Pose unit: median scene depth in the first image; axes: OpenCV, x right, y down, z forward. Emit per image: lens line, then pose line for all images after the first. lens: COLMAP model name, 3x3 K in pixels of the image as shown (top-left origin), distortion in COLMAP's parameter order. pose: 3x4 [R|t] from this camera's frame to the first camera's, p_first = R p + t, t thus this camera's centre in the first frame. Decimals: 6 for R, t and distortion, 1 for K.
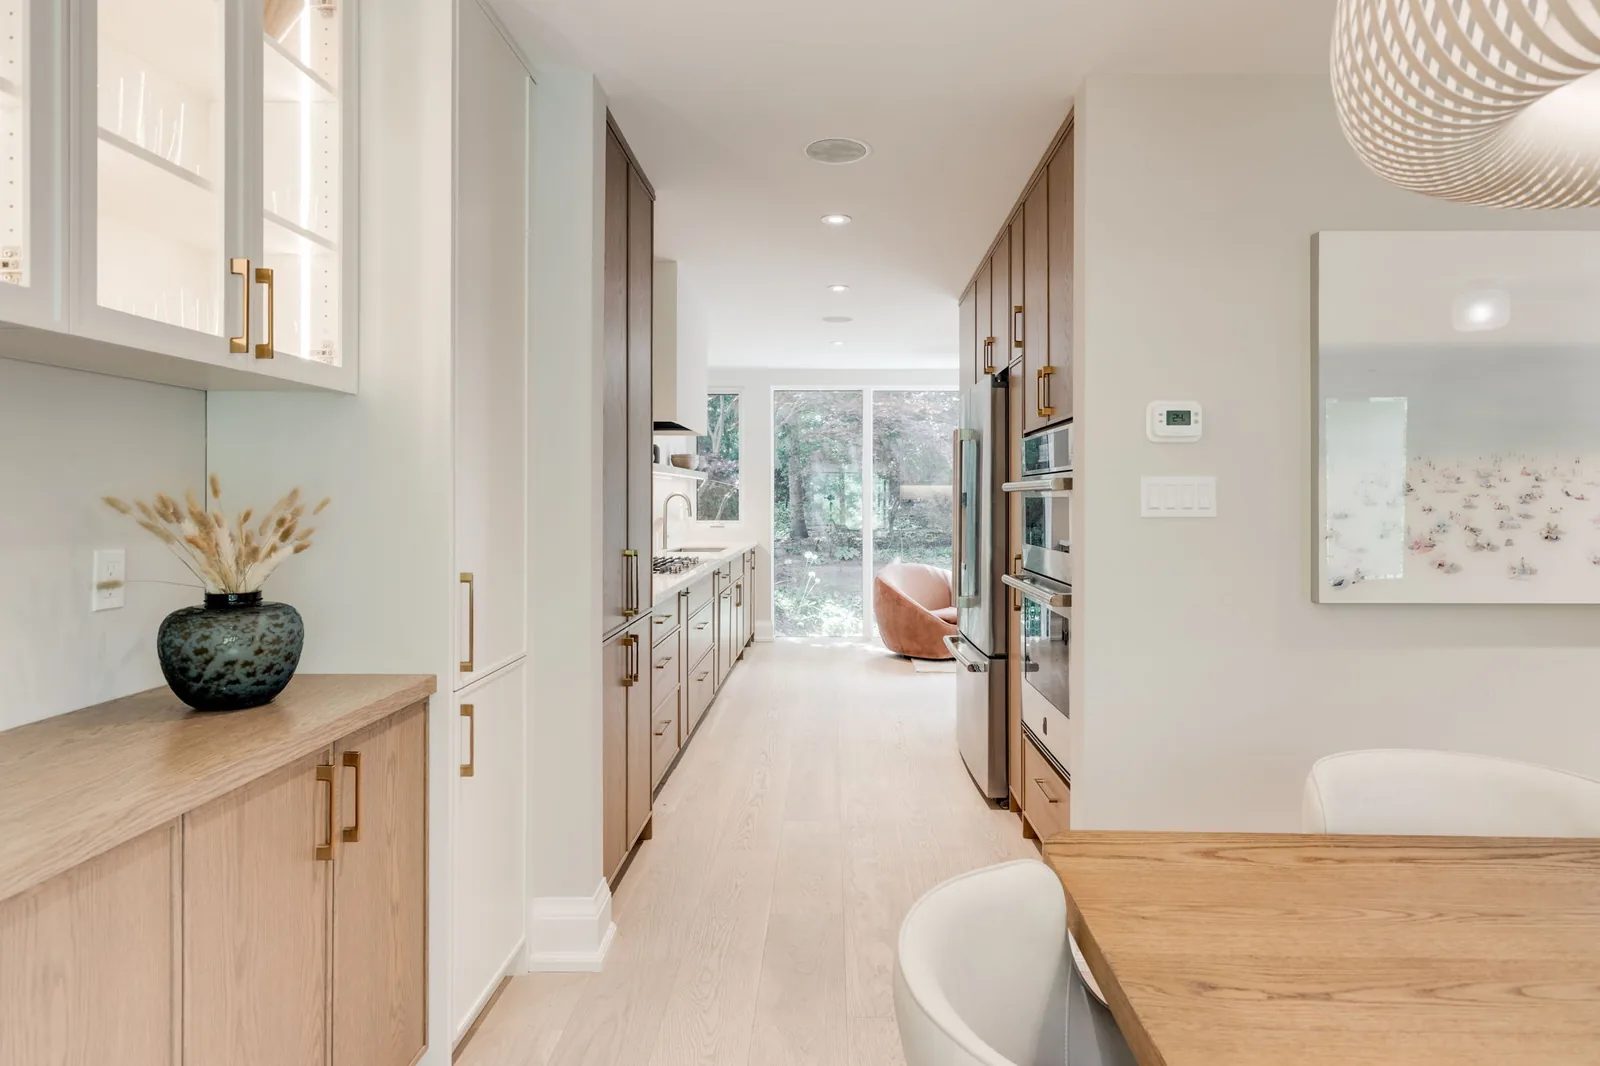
lens RADIAL K [[888.6, 0, 826.9], [0, 888.6, 501.6], [0, 0, 1]] dist [0.001439, 0.000686]
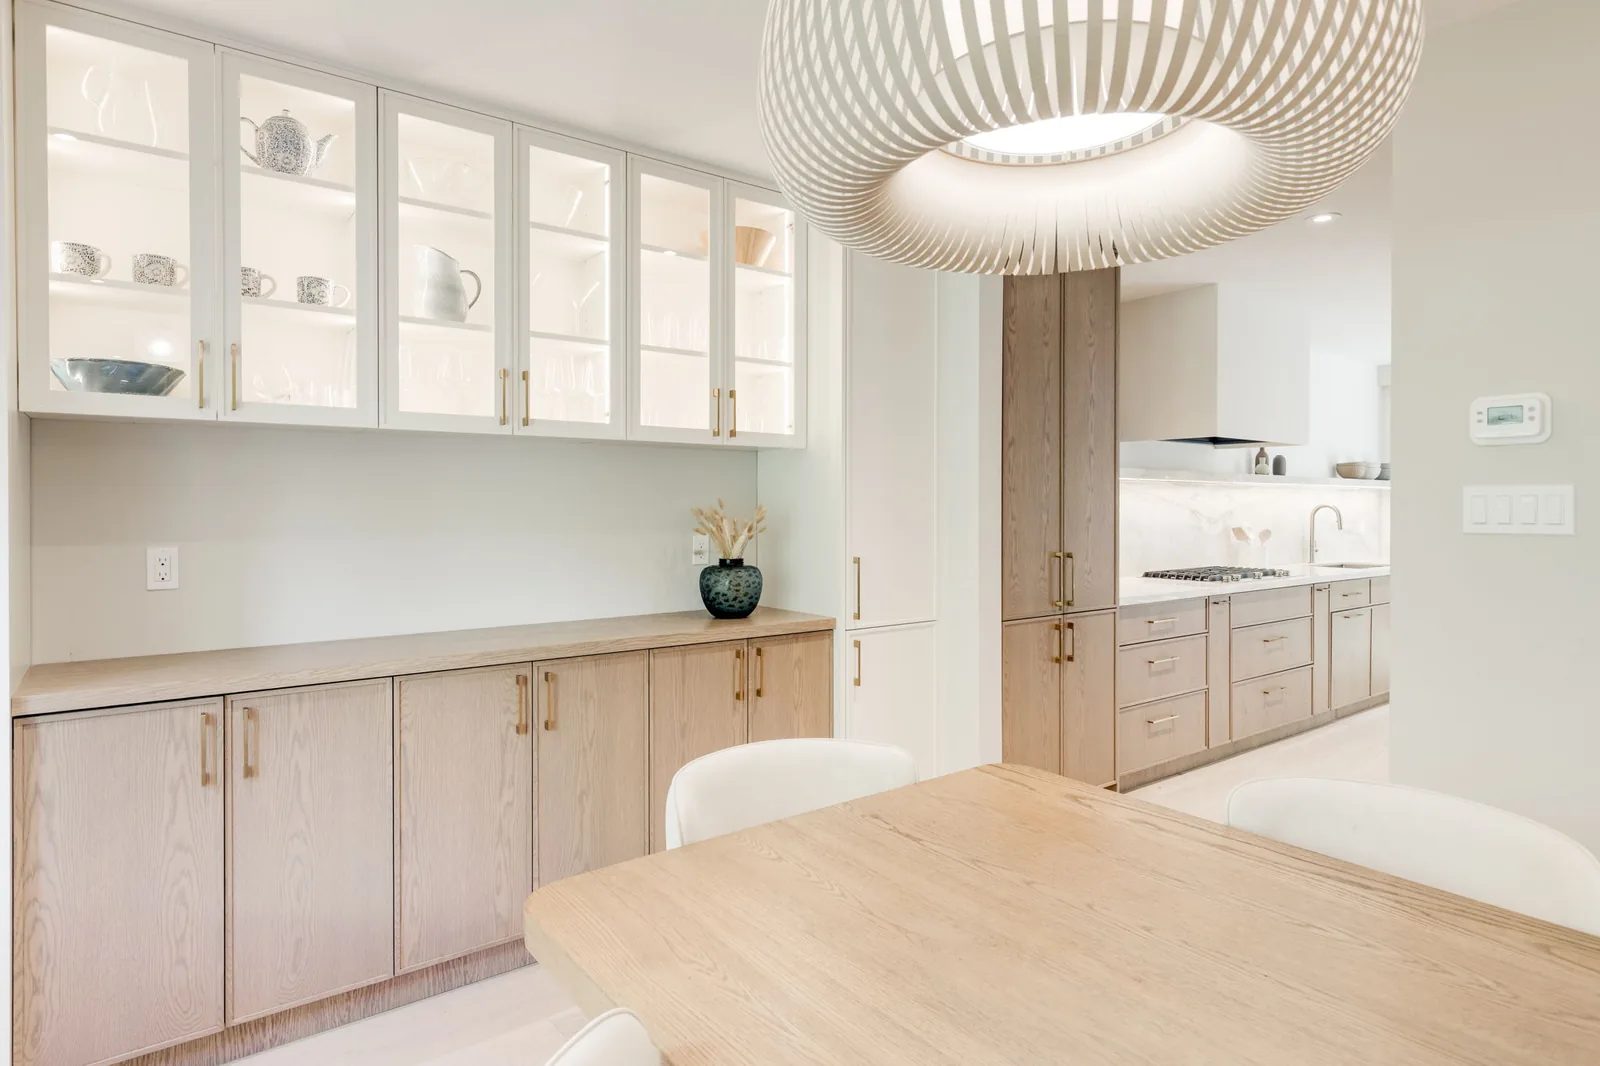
lens RADIAL K [[888.6, 0, 812.9], [0, 888.6, 513.9], [0, 0, 1]] dist [0.001439, 0.000686]
pose [[0.614856, 0.005396, -0.788621, 0.960374], [-0.004397, 0.999985, 0.003414, -0.002350], [0.788628, 0.001368, 0.614870, -0.042141]]
